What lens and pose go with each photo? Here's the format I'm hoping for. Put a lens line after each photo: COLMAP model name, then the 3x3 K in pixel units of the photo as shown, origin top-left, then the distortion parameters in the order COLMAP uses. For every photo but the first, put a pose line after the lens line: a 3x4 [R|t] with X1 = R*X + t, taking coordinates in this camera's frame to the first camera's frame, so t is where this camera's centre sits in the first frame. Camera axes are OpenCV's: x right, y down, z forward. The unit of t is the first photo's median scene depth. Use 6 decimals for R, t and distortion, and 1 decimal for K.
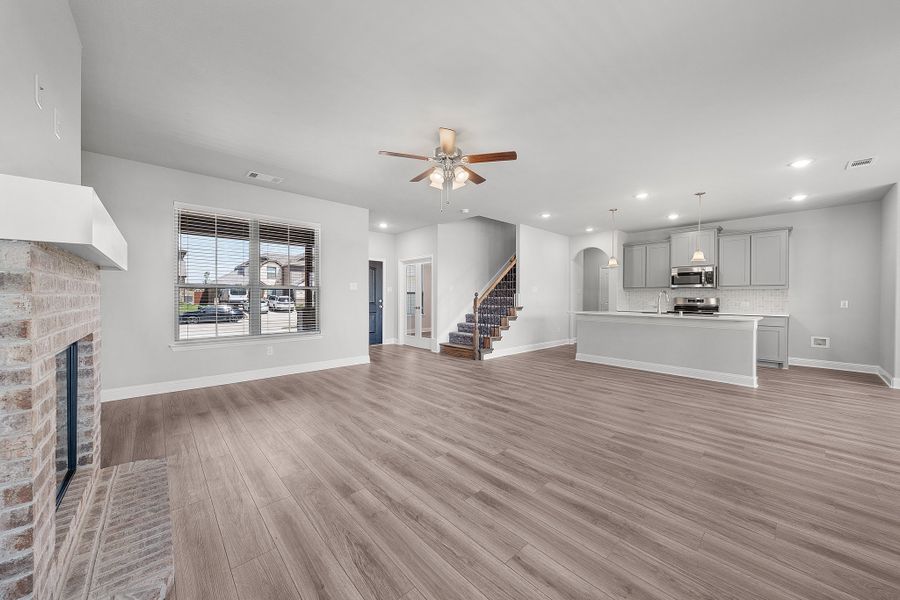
lens RADIAL K [[311.4, 0, 453.7], [0, 311.4, 300.6], [0, 0, 1]] dist [0.000553, -0.000526]
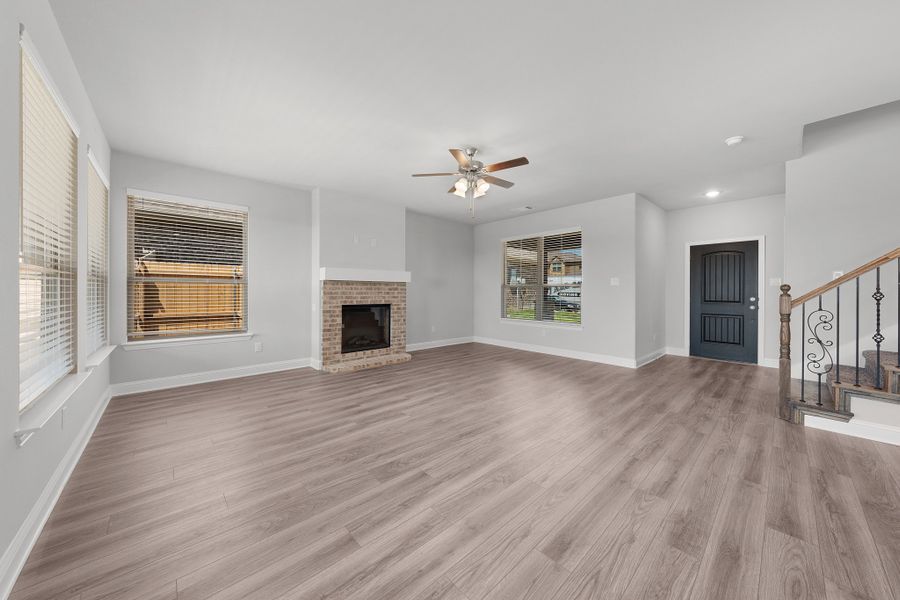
lens RADIAL K [[311.4, 0, 457.1], [0, 311.4, 294.3], [0, 0, 1]] dist [0.000553, -0.000526]
pose [[0.021073, 0.004174, -0.999769, 0.608331], [-0.017002, 0.999848, 0.003816, -0.002212], [0.999633, 0.016917, 0.021141, 0.504512]]
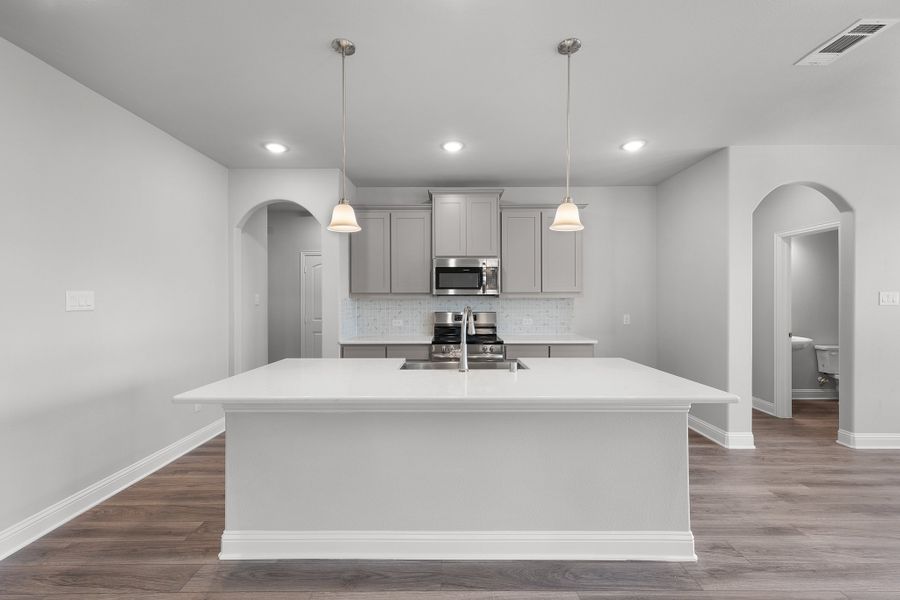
lens RADIAL K [[354.5, 0, 447.8], [0, 354.5, 296.8], [0, 0, 1]] dist [0.000975, 0.001270]
pose [[0.672417, -0.001605, 0.740171, 0.326647], [0.015544, 0.999808, -0.011952, -0.036729], [-0.740010, 0.019542, 0.672312, 0.706257]]
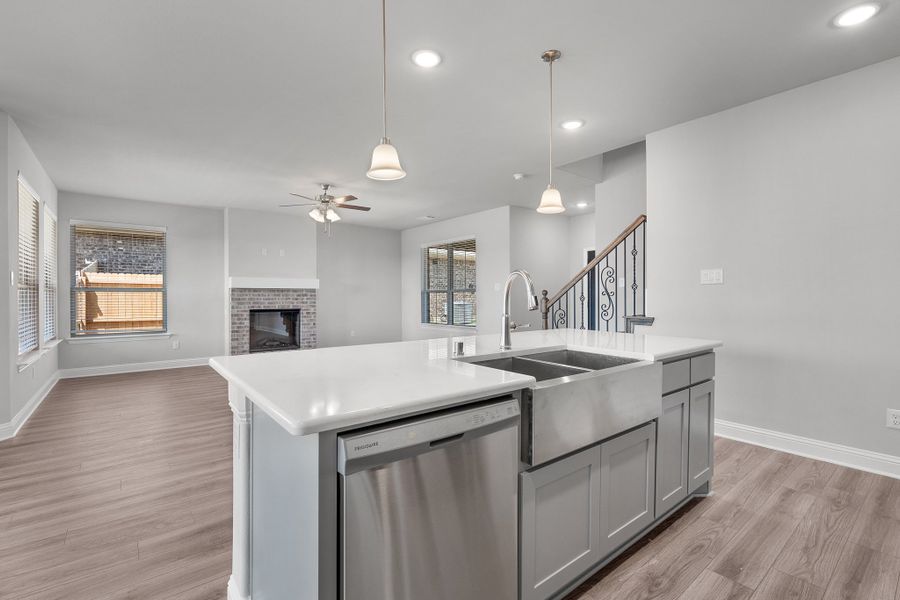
lens RADIAL K [[407.7, 0, 453.3], [0, 407.7, 300.2], [0, 0, 1]] dist [0.010889, -0.000234]
pose [[-0.051041, 0.002827, -0.998693, 1.007478], [-0.010987, 0.999934, 0.003392, -0.004893], [0.998636, 0.011145, -0.051006, 0.925411]]
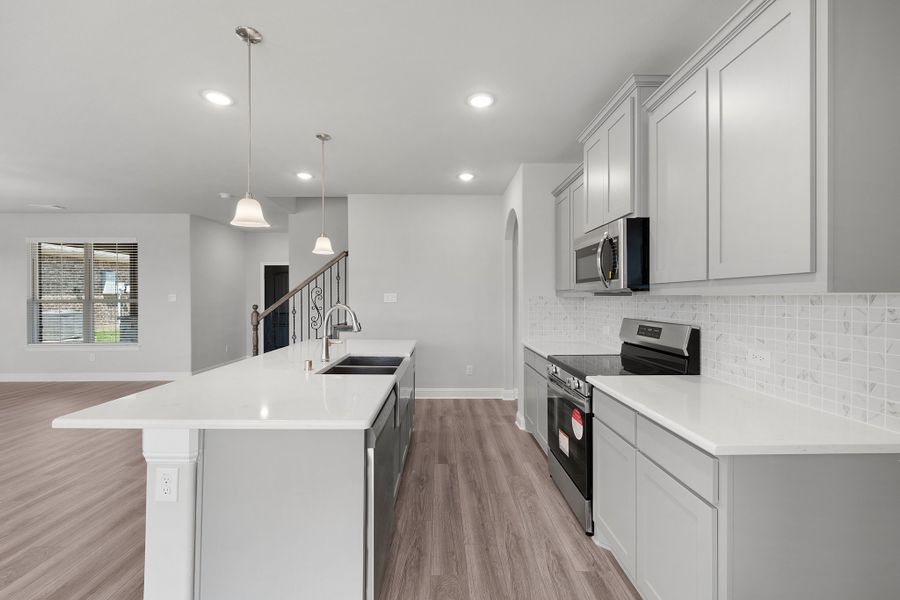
lens RADIAL K [[368.1, 0, 450.7], [0, 368.1, 300.4], [0, 0, 1]] dist [-0.001737, 0.000086]
pose [[0.756129, -0.001364, -0.654421, 1.048648], [-0.004621, 0.999962, -0.007423, -0.032623], [0.654406, 0.008637, 0.756094, 0.708138]]
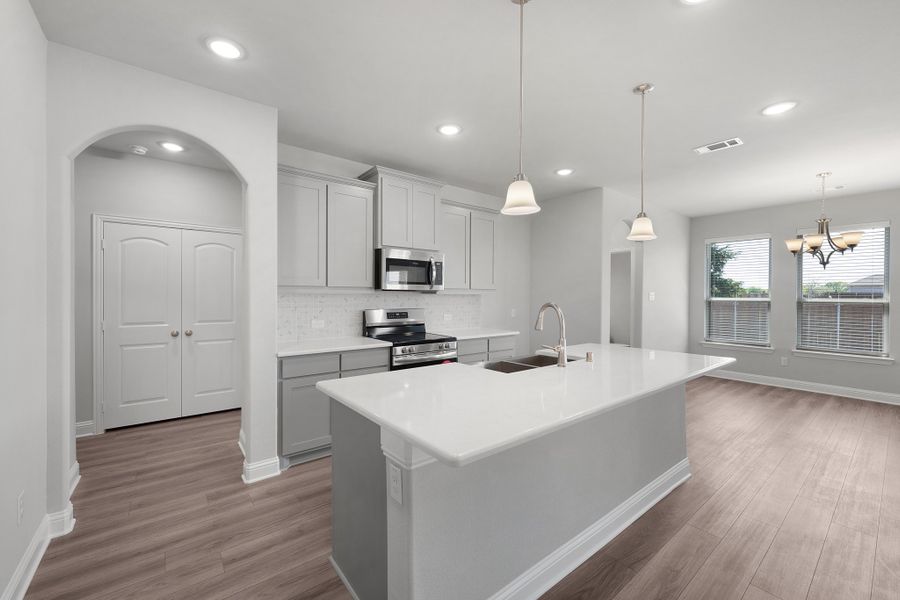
lens RADIAL K [[354.5, 0, 447.7], [0, 354.5, 301.2], [0, 0, 1]] dist [0.000975, 0.001270]
pose [[0.070511, -0.020813, 0.997294, 0.224081], [0.008567, 0.999758, 0.020259, -0.041530], [-0.997474, 0.007115, 0.070672, 1.054230]]
